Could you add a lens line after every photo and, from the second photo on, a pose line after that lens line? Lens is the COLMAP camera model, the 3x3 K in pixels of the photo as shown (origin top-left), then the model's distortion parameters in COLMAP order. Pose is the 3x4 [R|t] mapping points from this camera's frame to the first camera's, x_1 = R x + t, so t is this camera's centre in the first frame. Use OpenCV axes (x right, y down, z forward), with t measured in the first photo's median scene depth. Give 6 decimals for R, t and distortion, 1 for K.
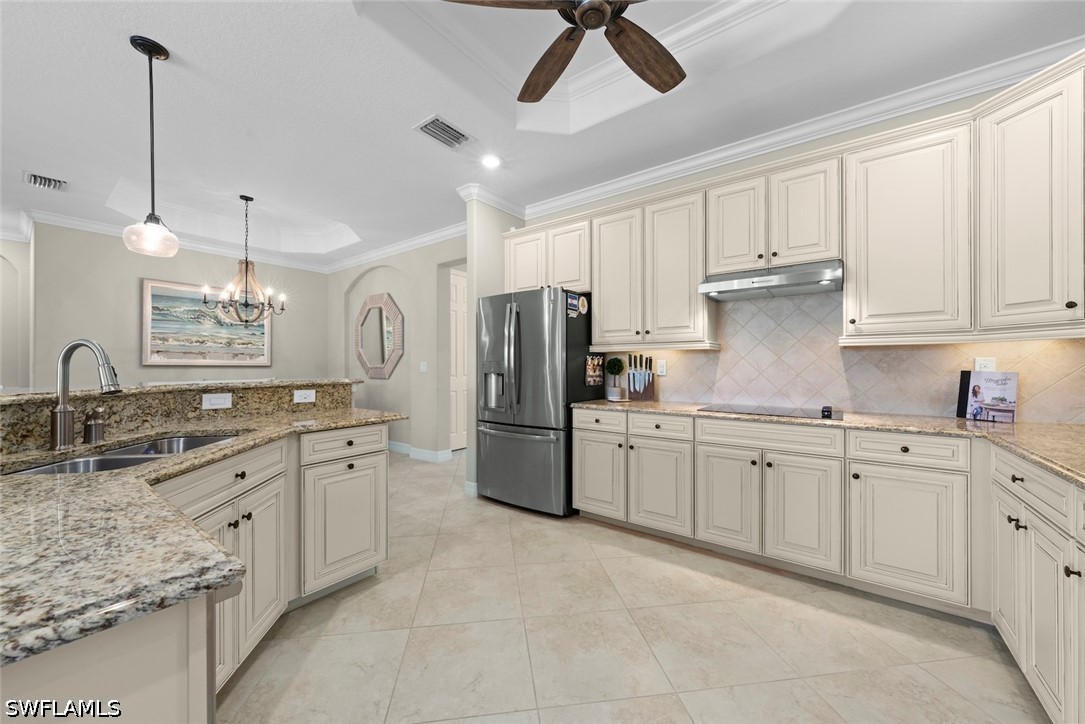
lens RADIAL K [[399.2, 0, 542.5], [0, 399.2, 362.0], [0, 0, 1]] dist [-0.000678, 0.000026]
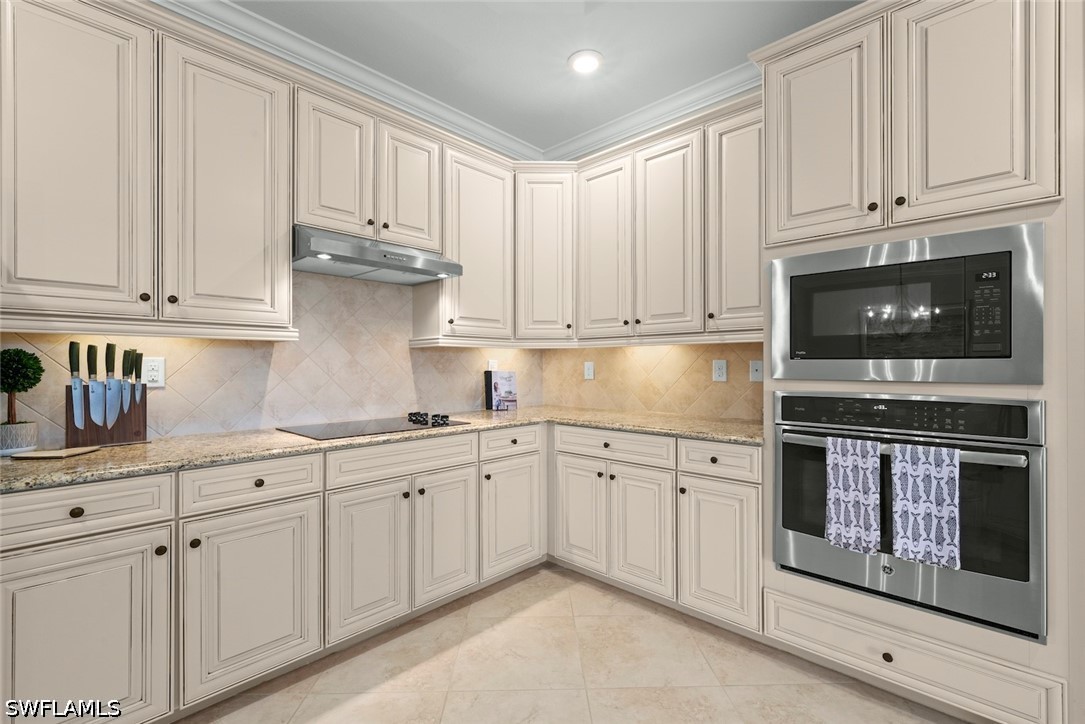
lens RADIAL K [[475.7, 0, 542.5], [0, 475.7, 362.0], [0, 0, 1]] dist [0.000219, -0.000086]
pose [[0.115536, 0.005373, 0.993289, -0.302258], [-0.007541, 0.999961, -0.004532, 0.000598], [-0.993275, -0.006967, 0.115572, 0.566893]]
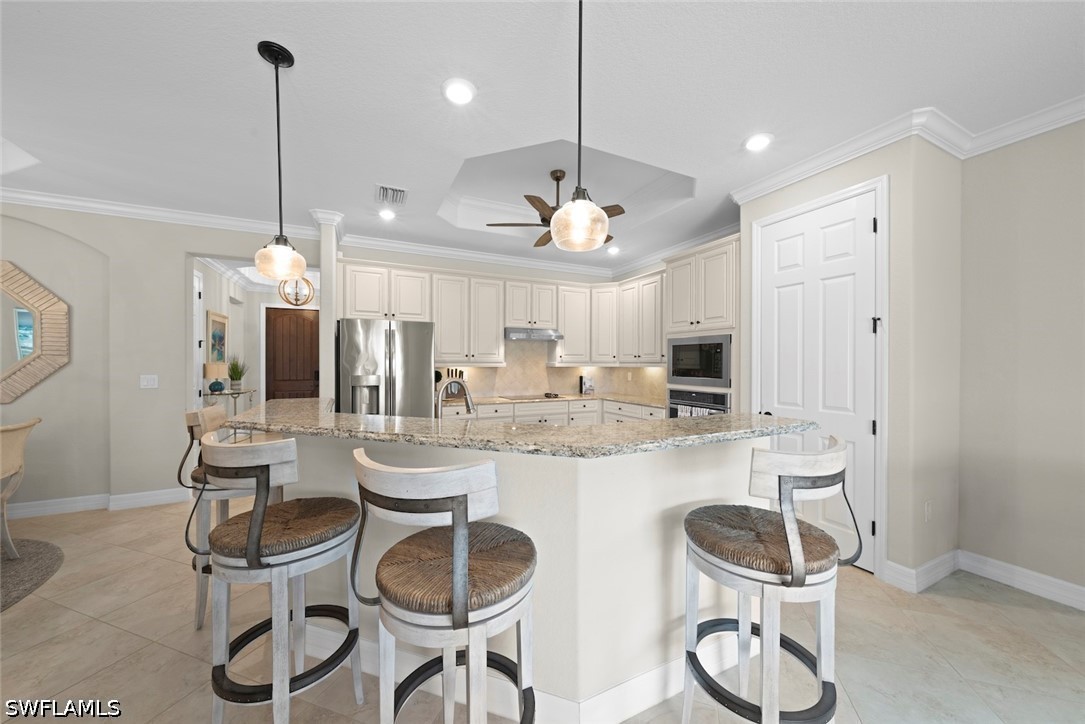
lens RADIAL K [[380.6, 0, 538.9], [0, 380.6, 360.3], [0, 0, 1]] dist [-0.000808, -0.000062]
pose [[0.465938, 0.005856, 0.884798, -1.151571], [-0.009080, 0.999957, -0.001837, -0.065812], [-0.884771, -0.007178, 0.465971, 0.042939]]
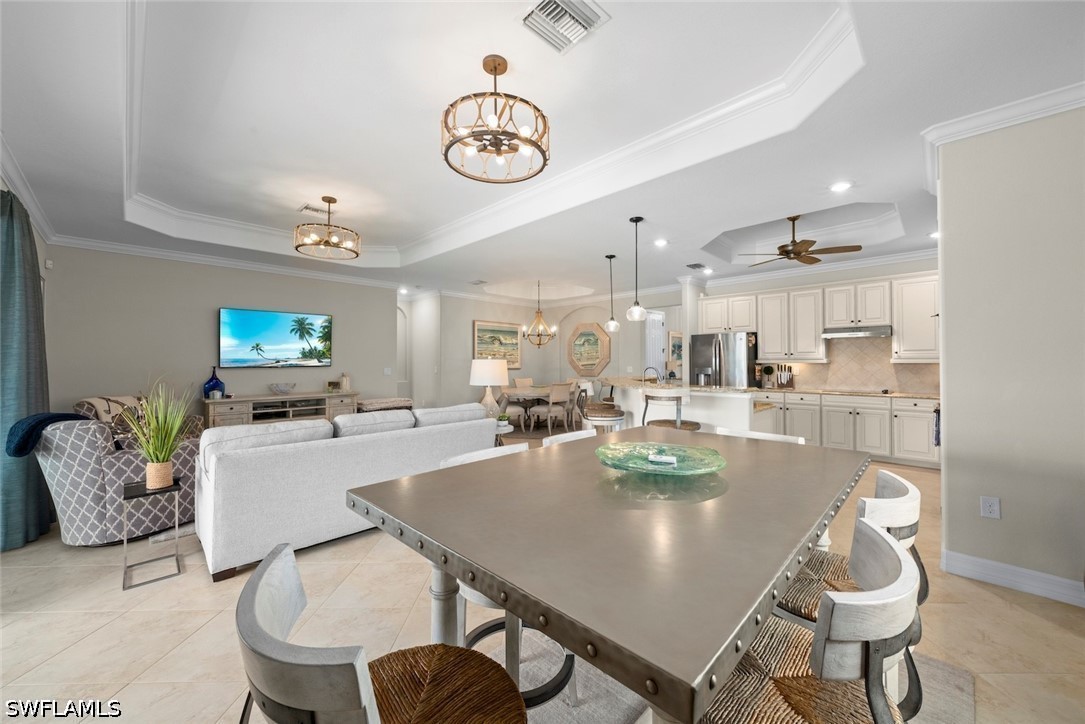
lens RADIAL K [[397.5, 0, 553.0], [0, 397.5, 356.4], [0, 0, 1]] dist [0.000697, 0.000077]
pose [[0.991701, -0.005722, -0.128436, -0.800613], [0.005026, 0.999971, -0.005742, -0.067587], [0.128465, 0.005049, 0.991701, -1.369882]]
